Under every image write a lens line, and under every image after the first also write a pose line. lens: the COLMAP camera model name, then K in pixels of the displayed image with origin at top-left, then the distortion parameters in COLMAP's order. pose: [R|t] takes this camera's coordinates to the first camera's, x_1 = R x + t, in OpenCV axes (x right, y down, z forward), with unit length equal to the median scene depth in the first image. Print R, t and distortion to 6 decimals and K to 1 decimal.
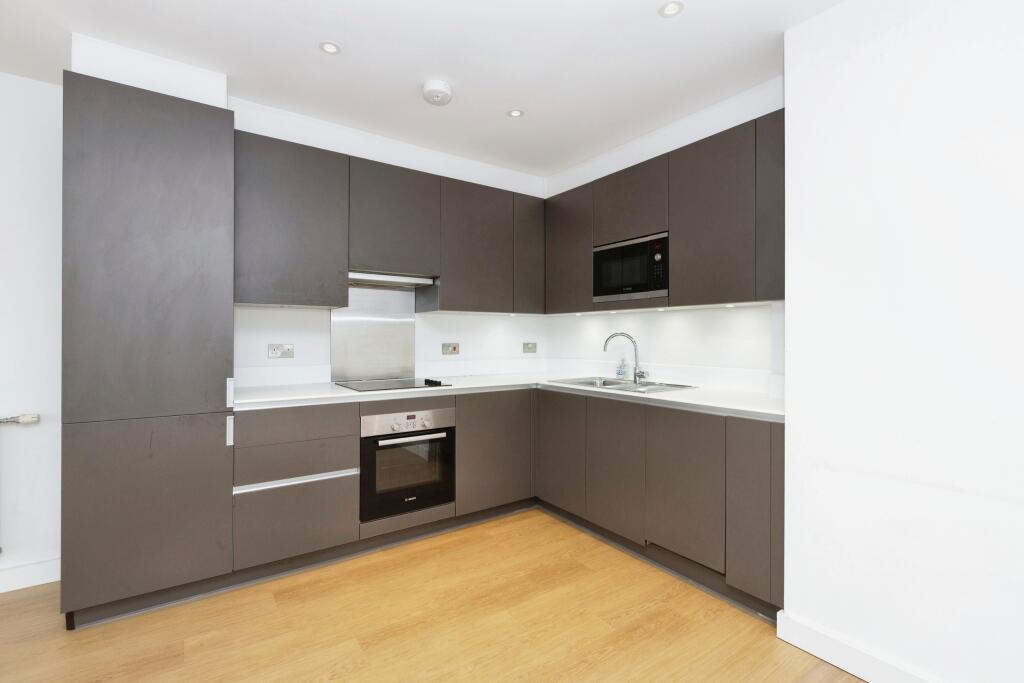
lens RADIAL K [[462.7, 0, 512.1], [0, 462.7, 335.4], [0, 0, 1]] dist [-0.002441, -0.000287]
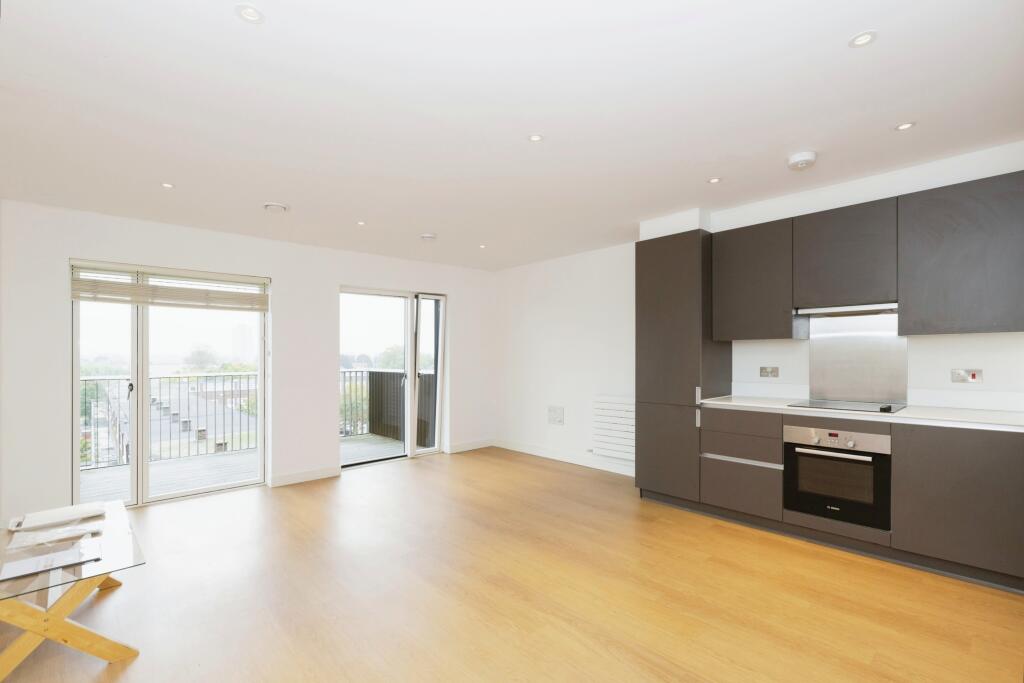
lens RADIAL K [[460.1, 0, 512.3], [0, 460.1, 359.3], [0, 0, 1]] dist [-0.001408, 0.000005]
pose [[0.111975, -0.007317, -0.993684, 0.844801], [0.005760, 0.999961, -0.006714, -0.002243], [0.993694, -0.004972, 0.112012, 0.116205]]
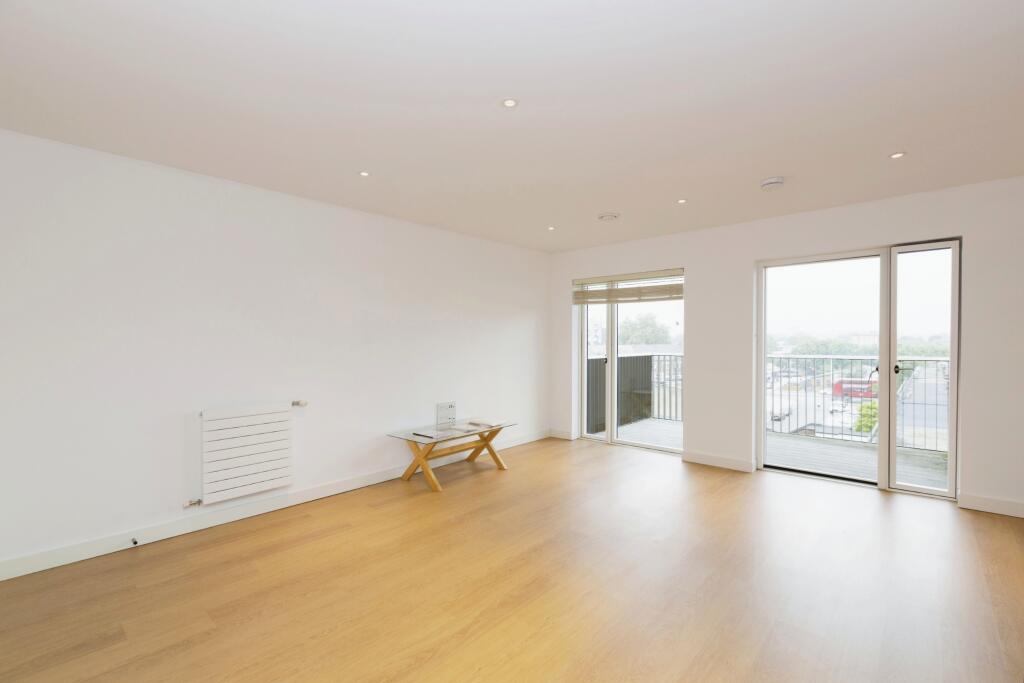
lens RADIAL K [[474.2, 0, 541.1], [0, 474.2, 341.0], [0, 0, 1]] dist [0.070611, -0.000160]
pose [[-0.962030, -0.007445, -0.272842, 0.090428], [-0.007334, 0.999972, -0.001426, -0.018409], [0.272845, 0.000629, -0.962058, 1.171550]]
